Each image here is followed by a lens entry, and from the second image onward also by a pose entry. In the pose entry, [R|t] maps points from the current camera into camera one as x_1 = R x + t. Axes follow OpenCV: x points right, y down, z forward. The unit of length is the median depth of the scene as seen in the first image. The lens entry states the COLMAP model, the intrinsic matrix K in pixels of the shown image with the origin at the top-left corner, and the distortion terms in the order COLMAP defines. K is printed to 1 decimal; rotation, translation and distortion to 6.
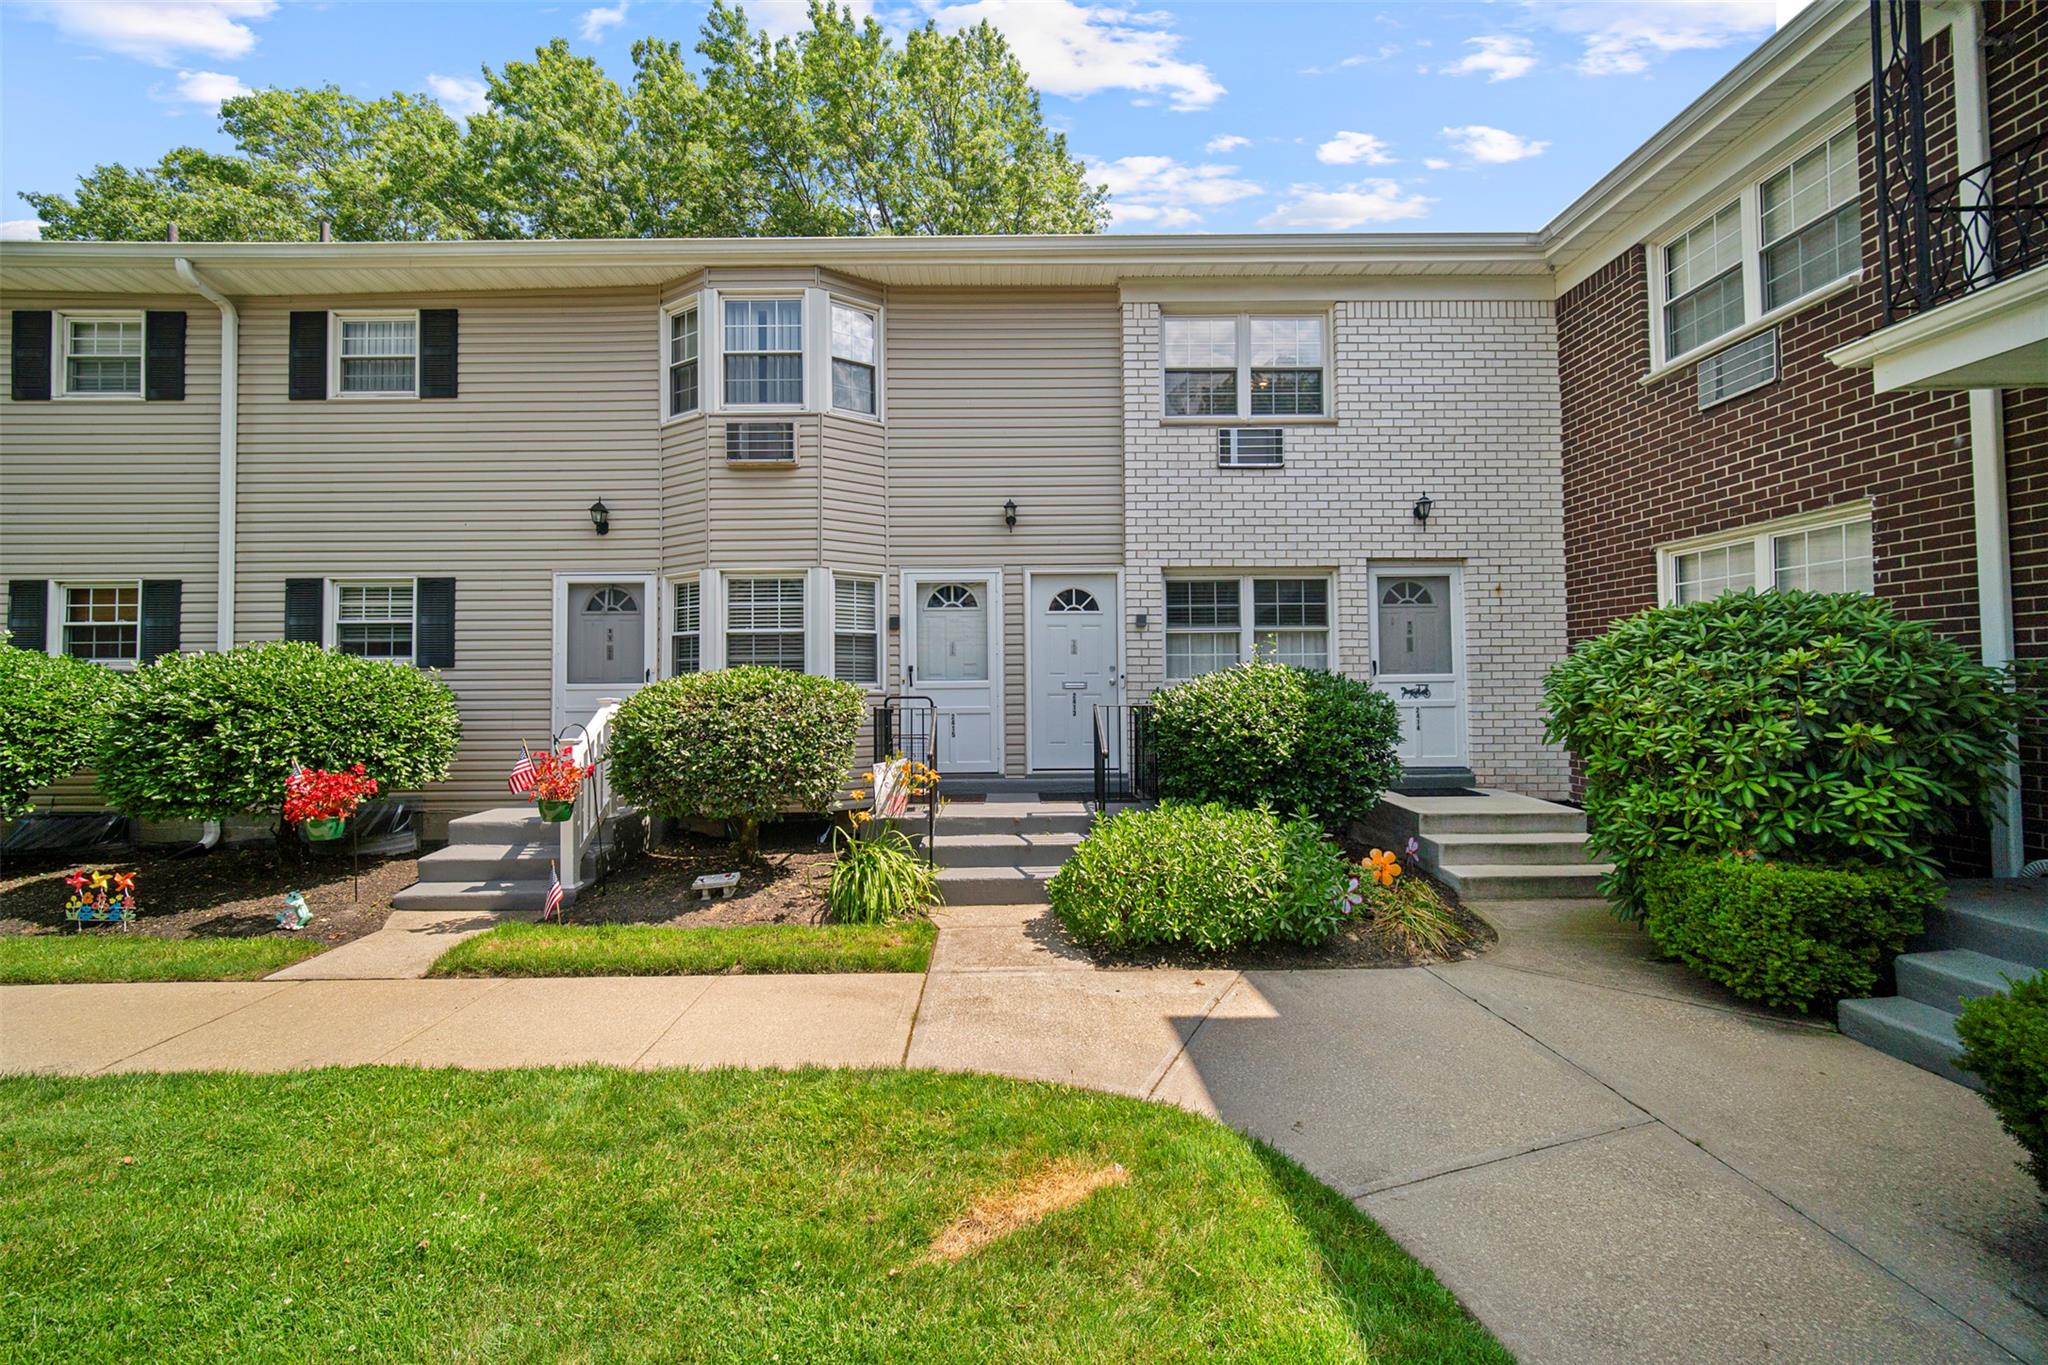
lens RADIAL K [[813.9, 0, 1015.9], [0, 813.9, 675.2], [0, 0, 1]] dist [-0.000916, -0.000032]
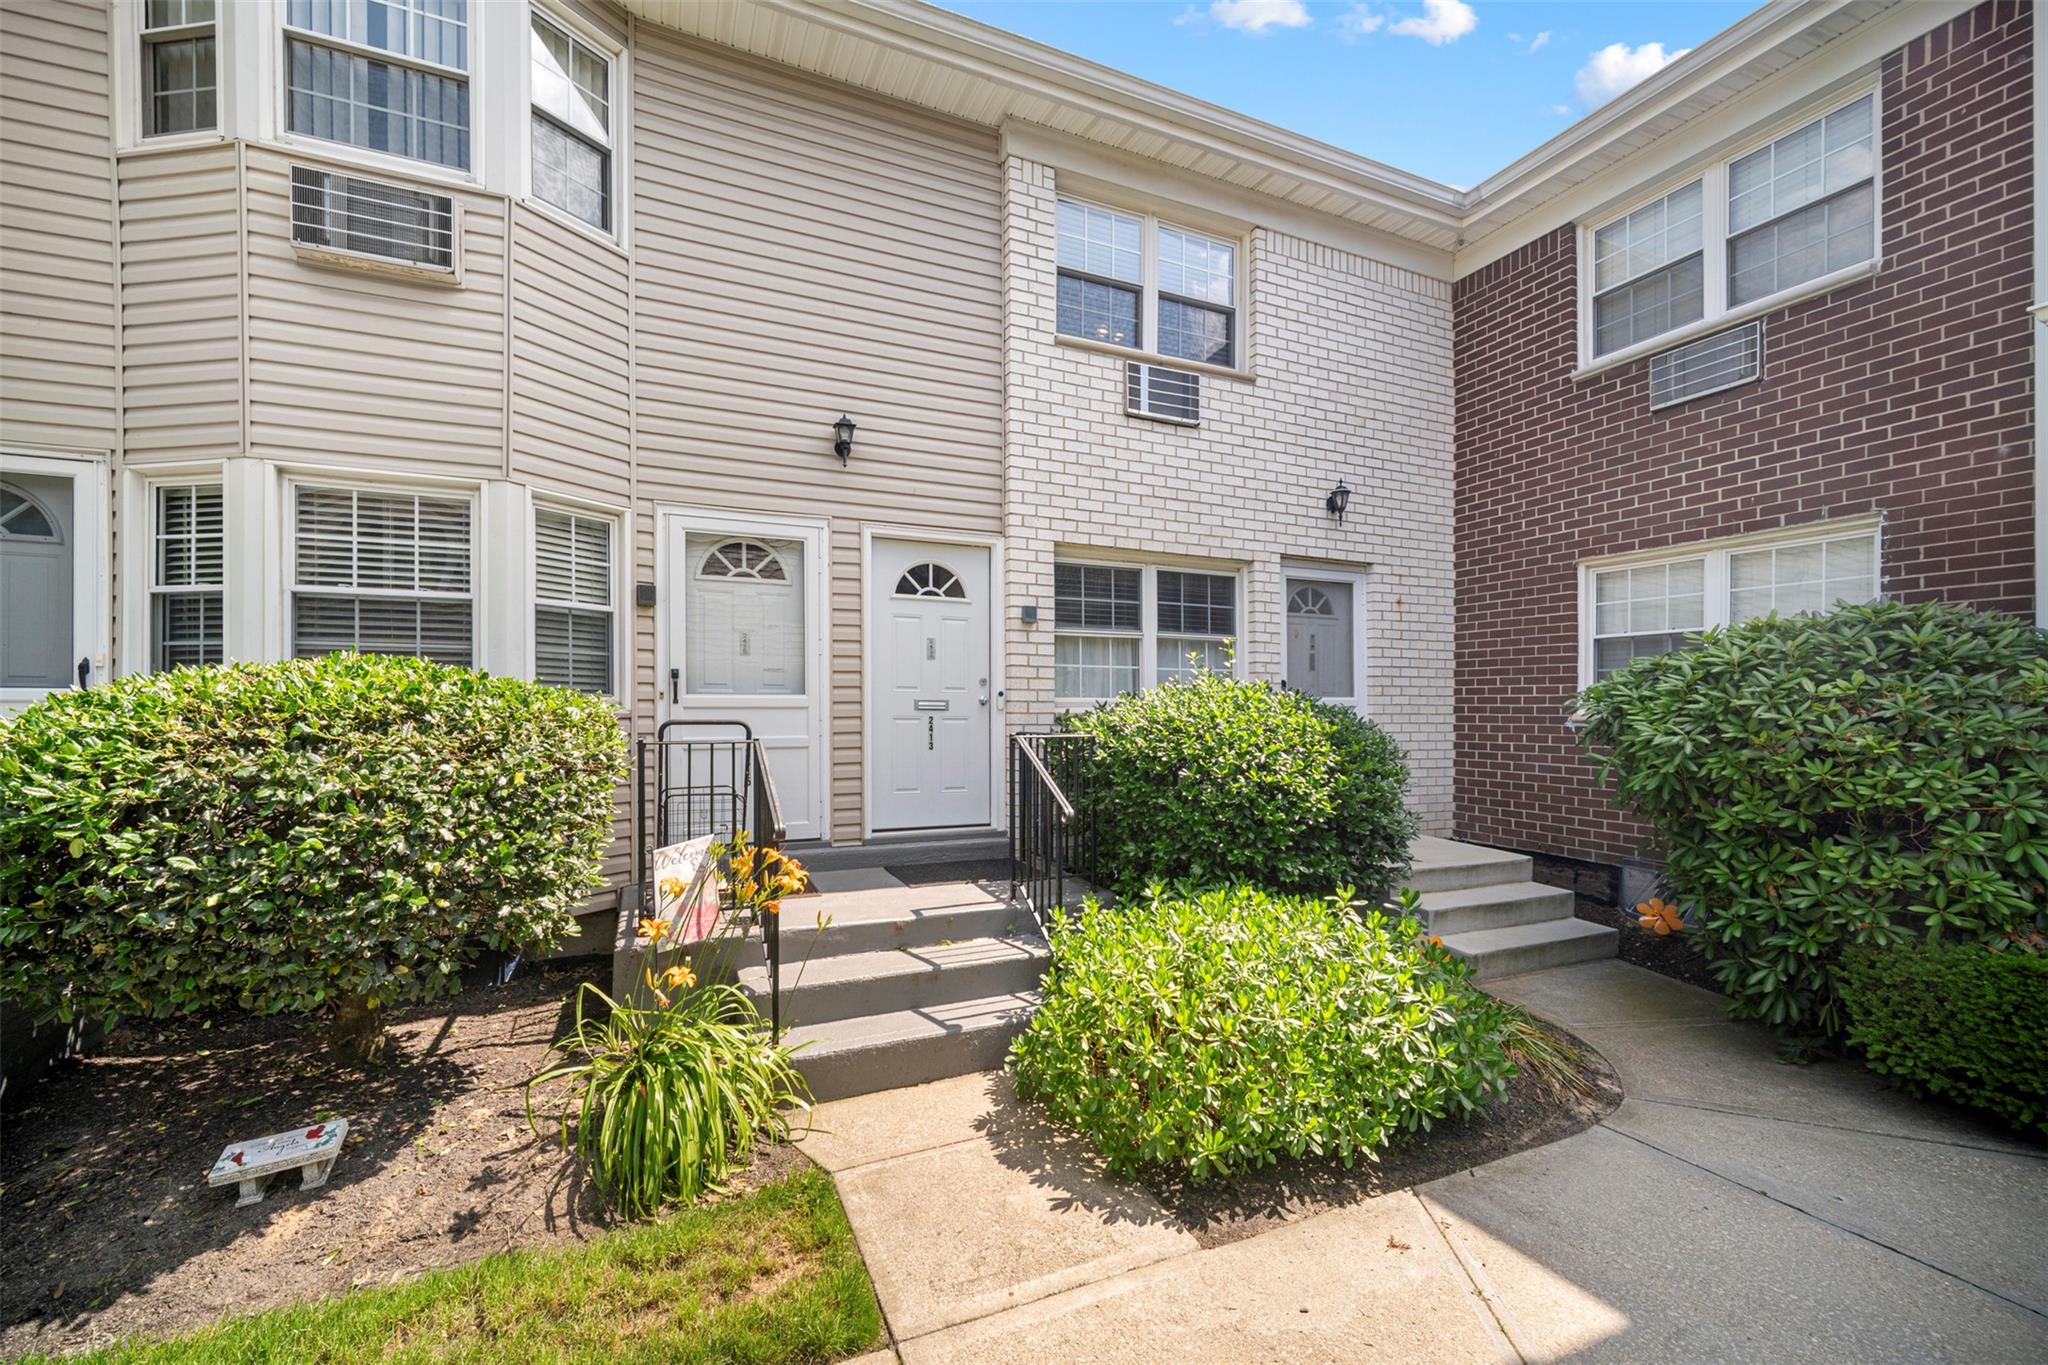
lens RADIAL K [[813.9, 0, 1001.5], [0, 813.9, 719.5], [0, 0, 1]] dist [-0.000916, -0.000032]
pose [[0.922303, 0.006788, 0.386407, -0.145111], [-0.017439, 0.999558, 0.024065, 0.007355], [-0.386073, -0.028934, 0.922014, 0.365178]]
